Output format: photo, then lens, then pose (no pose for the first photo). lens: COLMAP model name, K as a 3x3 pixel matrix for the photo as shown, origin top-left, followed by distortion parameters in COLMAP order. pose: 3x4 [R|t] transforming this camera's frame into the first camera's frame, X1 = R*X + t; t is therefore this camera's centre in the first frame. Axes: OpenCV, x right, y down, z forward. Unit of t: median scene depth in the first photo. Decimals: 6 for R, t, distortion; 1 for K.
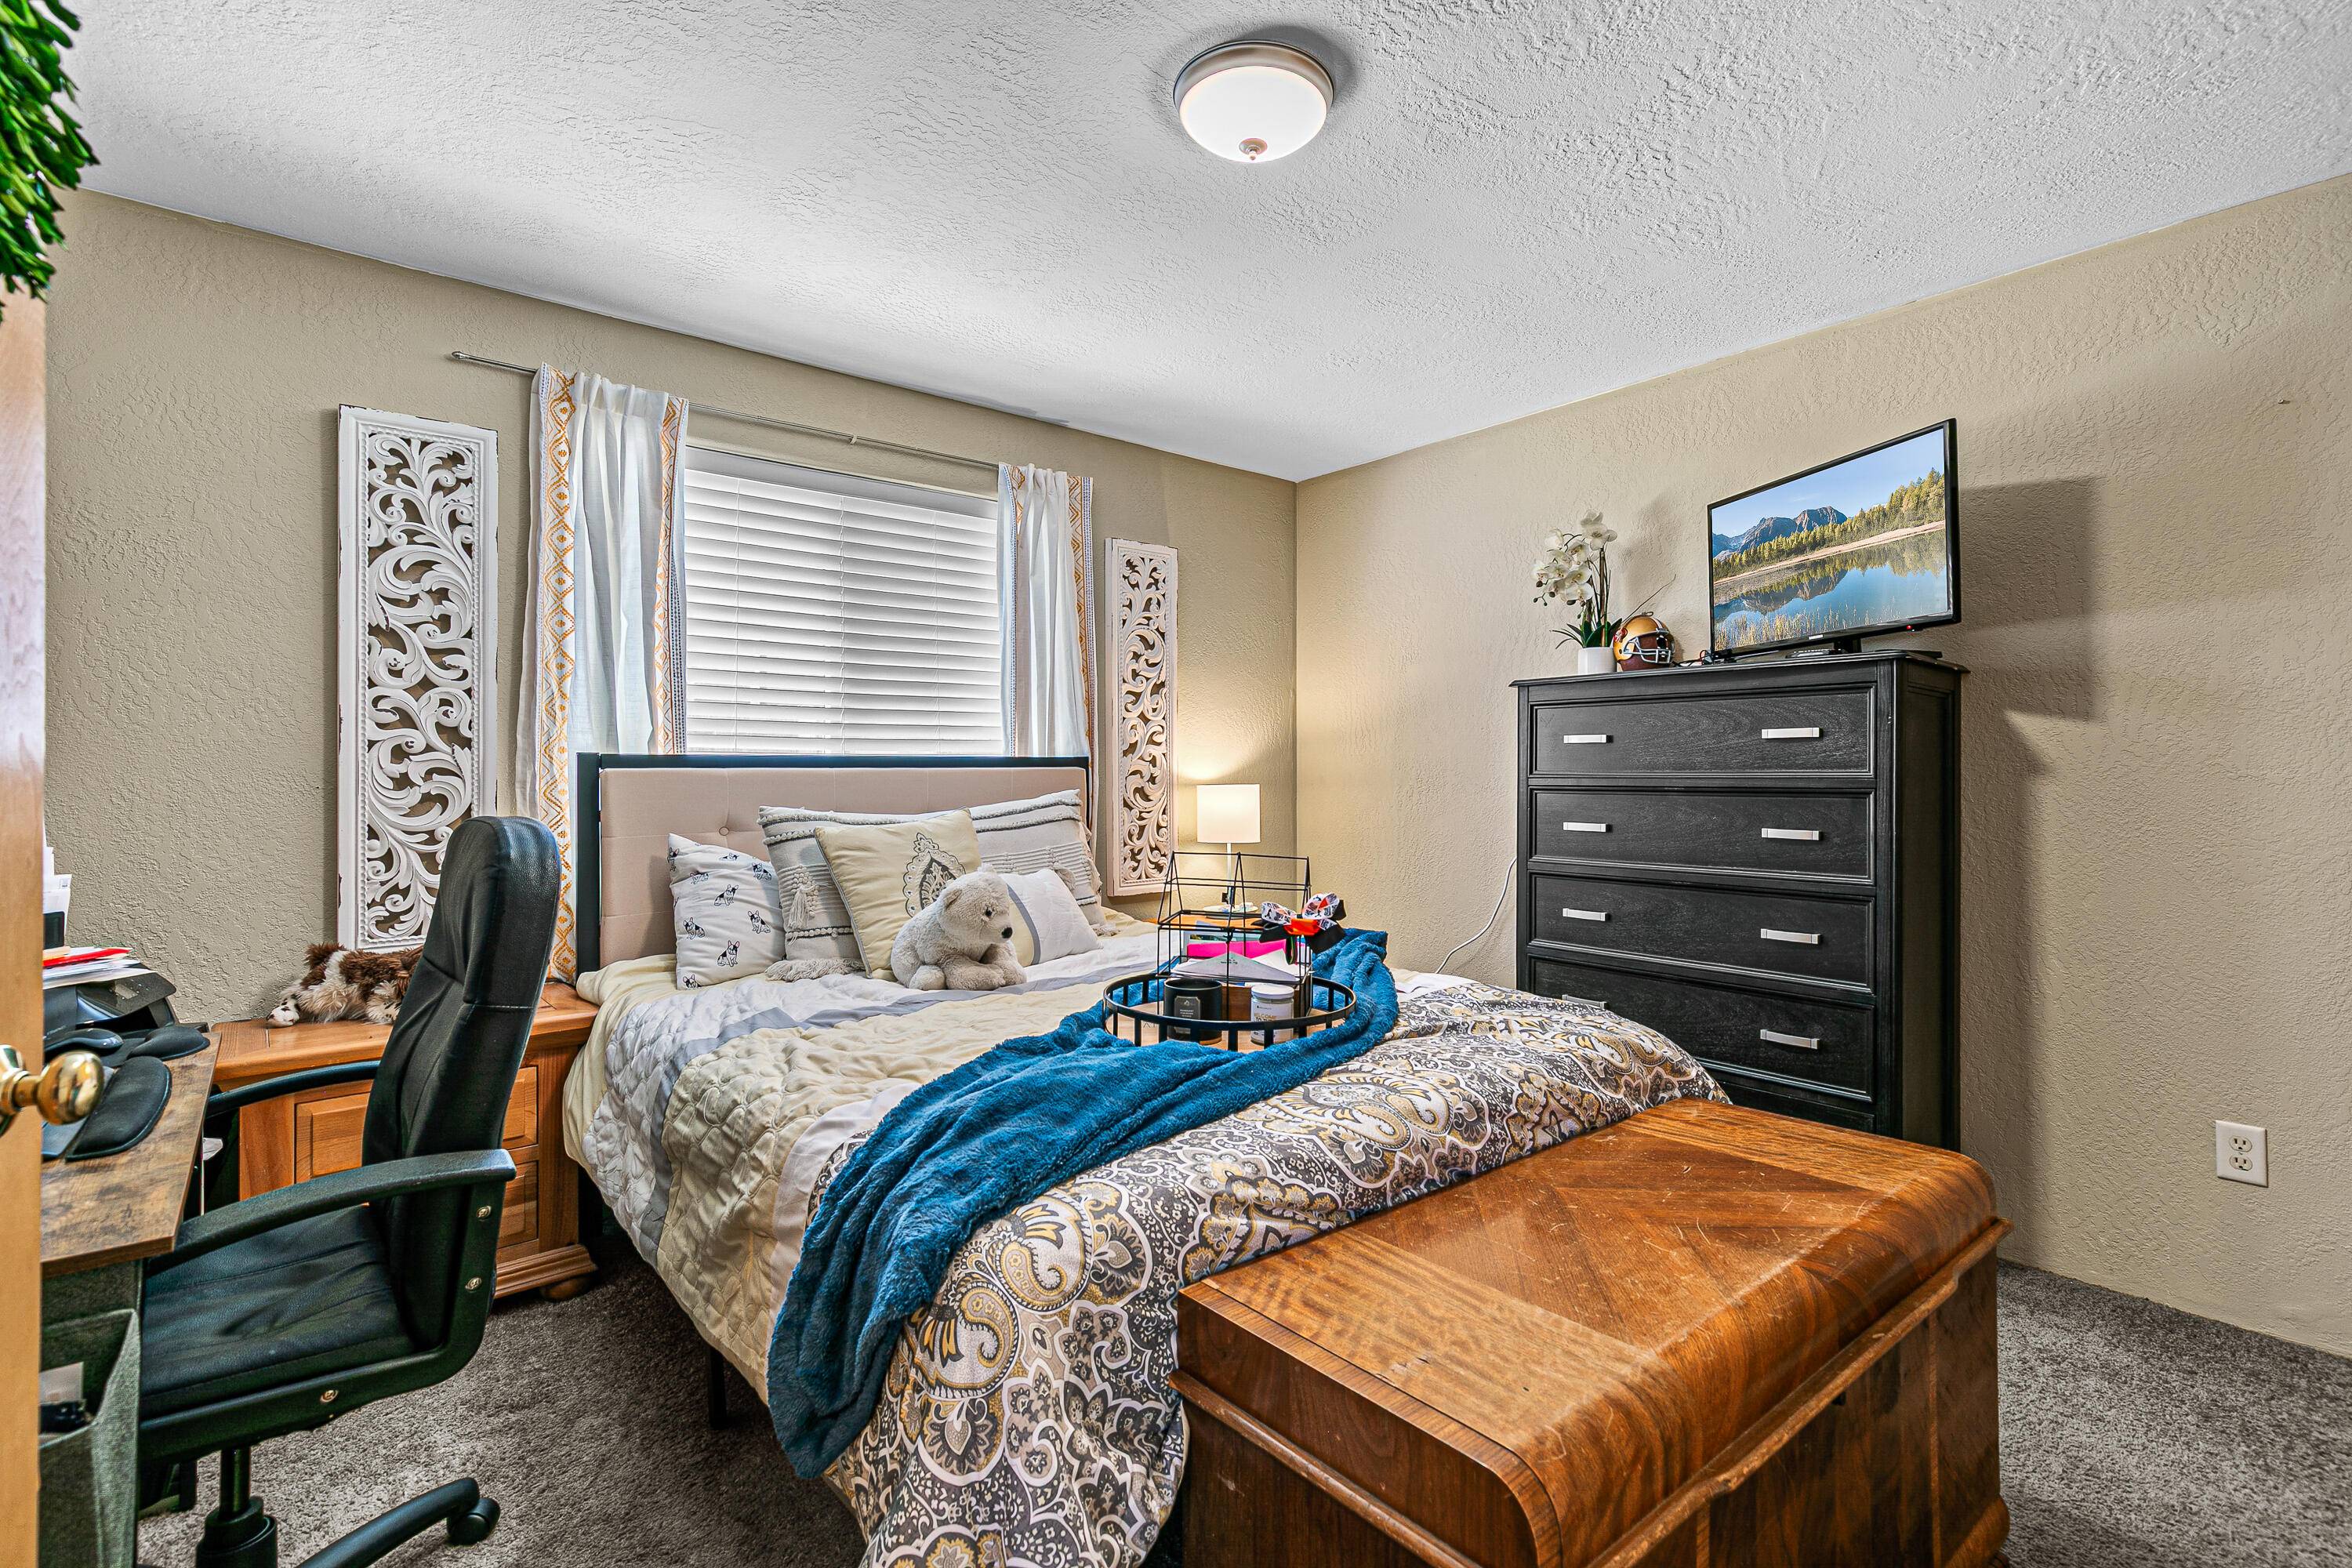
lens RADIAL K [[1072.4, 0, 1180.1], [0, 1072.4, 793.7], [0, 0, 1]] dist [0.008175, -0.000354]
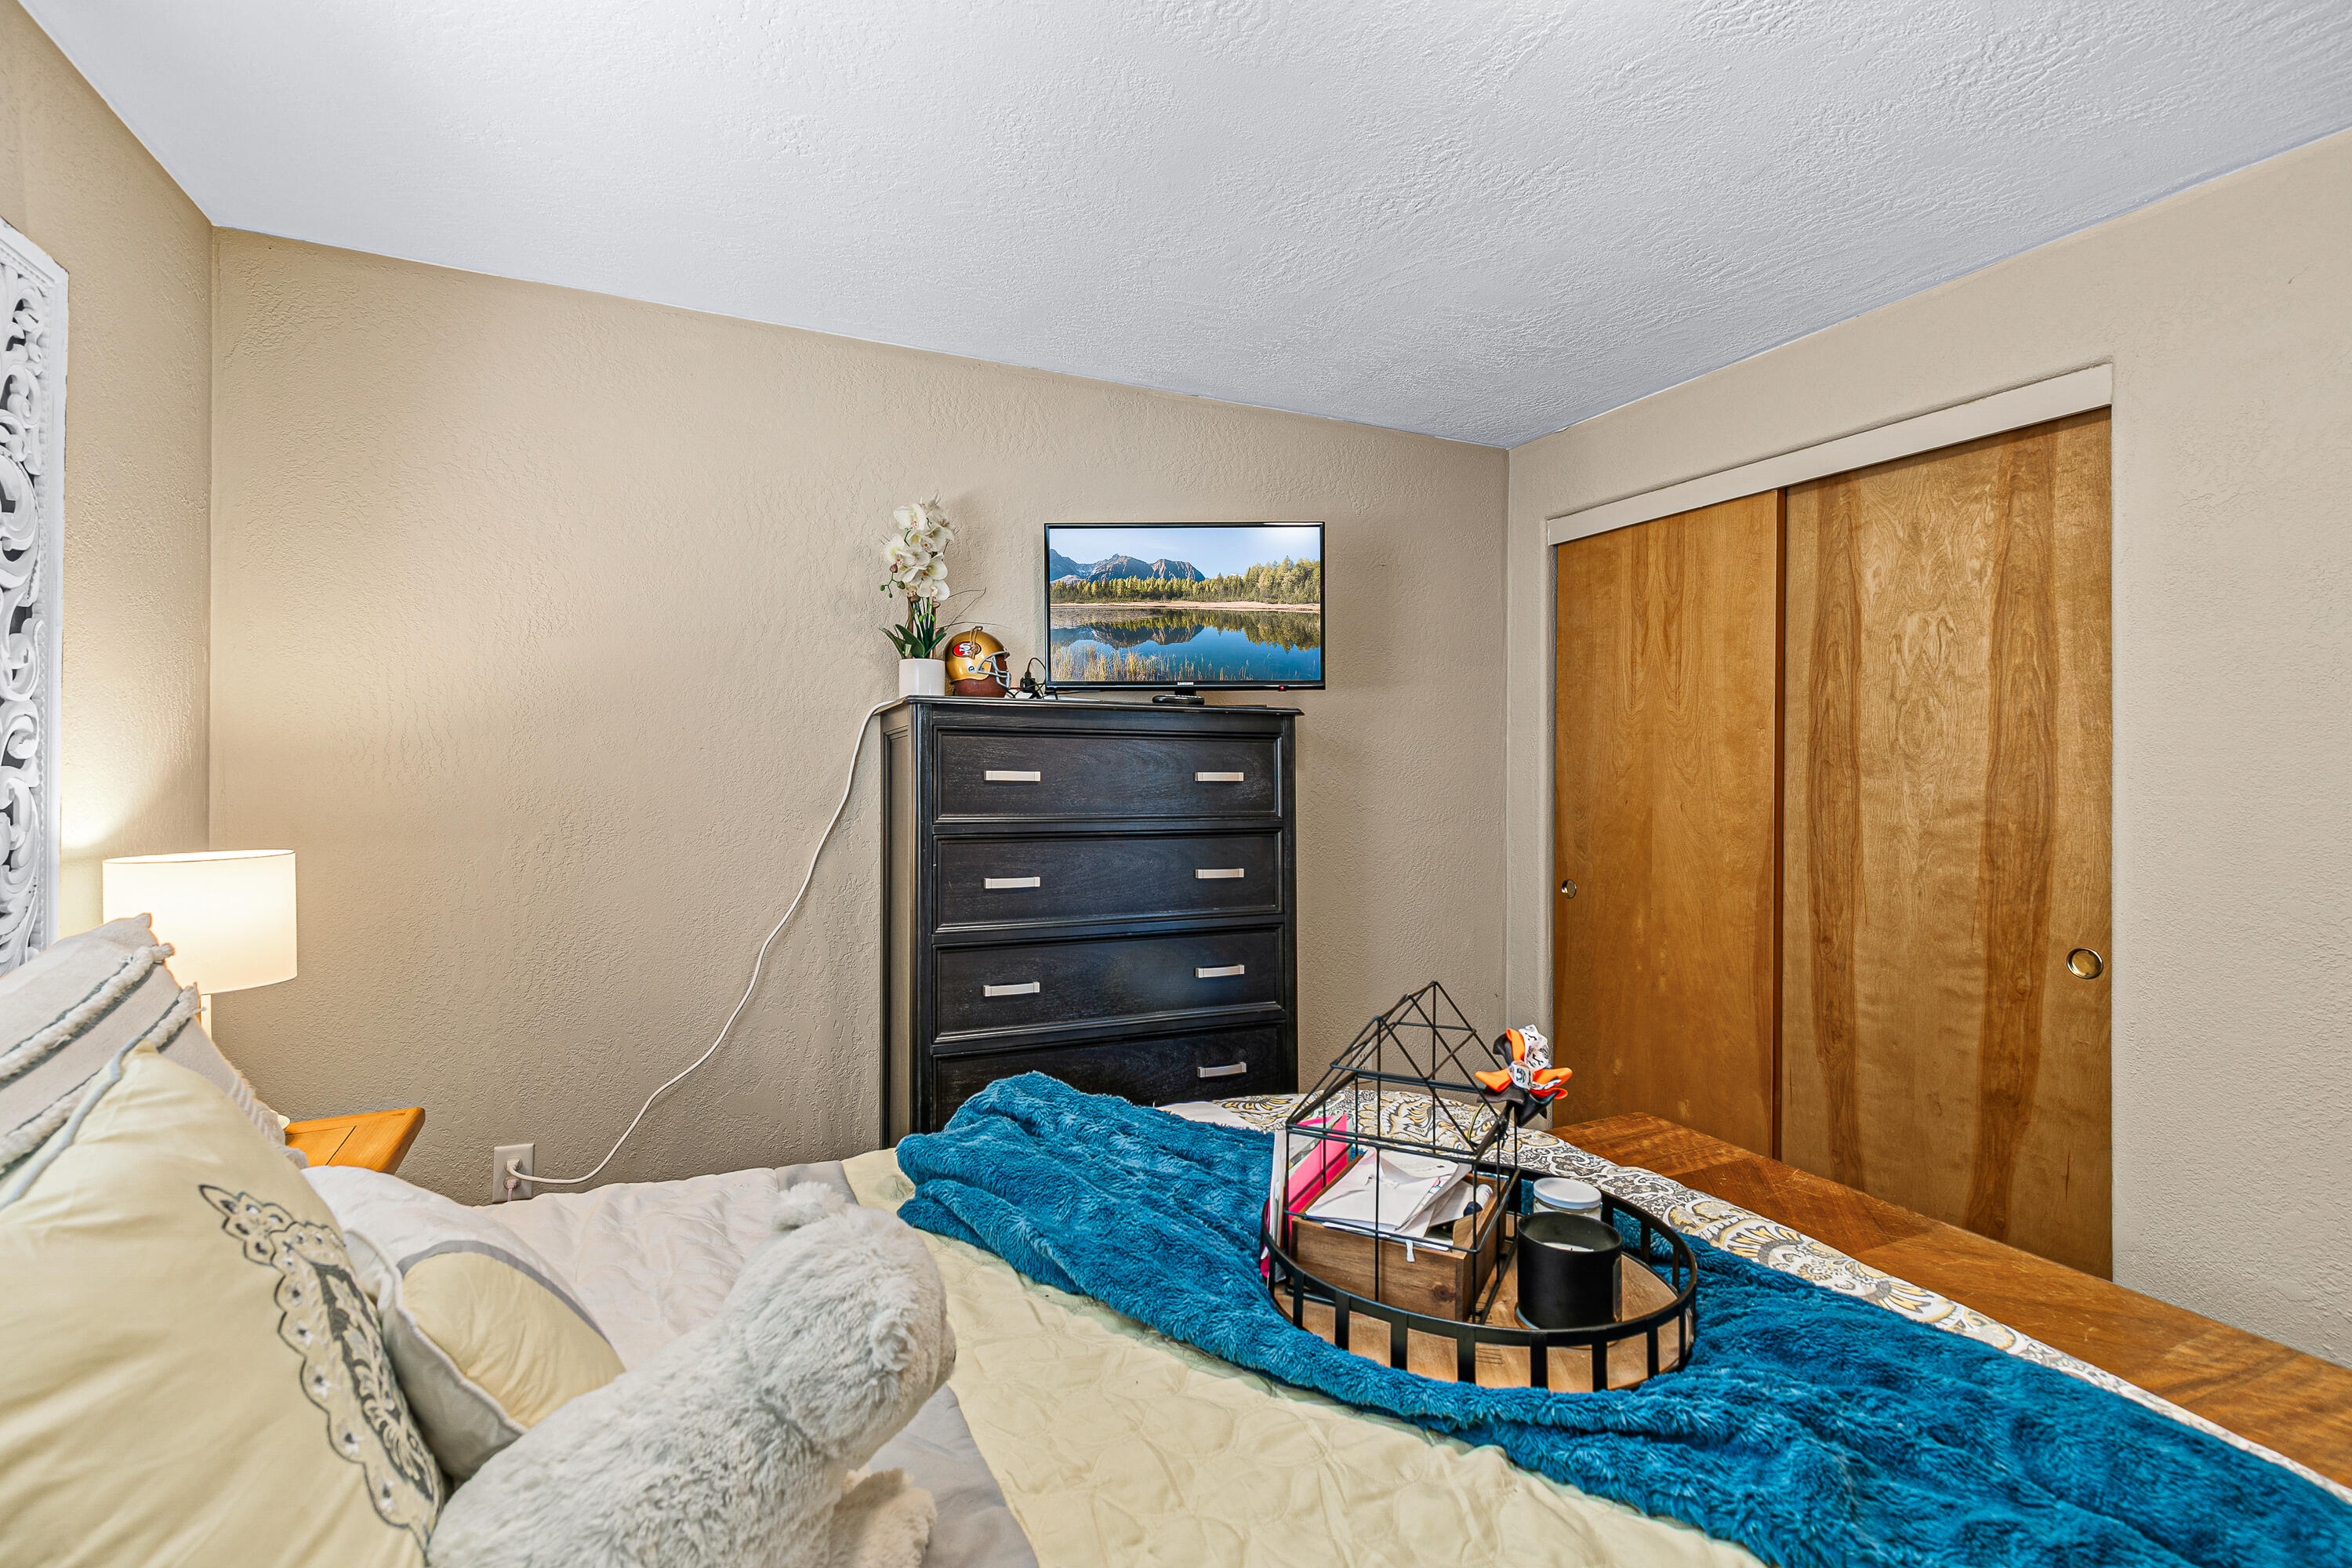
lens RADIAL K [[1089.0, 0, 1176.0], [0, 1089.0, 784.0], [0, 0, 1]] dist [0.072804, -0.000067]
pose [[0.173896, -0.009665, 0.984717, -0.459634], [0.001616, 0.999953, 0.009529, -0.056785], [-0.984763, -0.000066, 0.173903, 0.810446]]
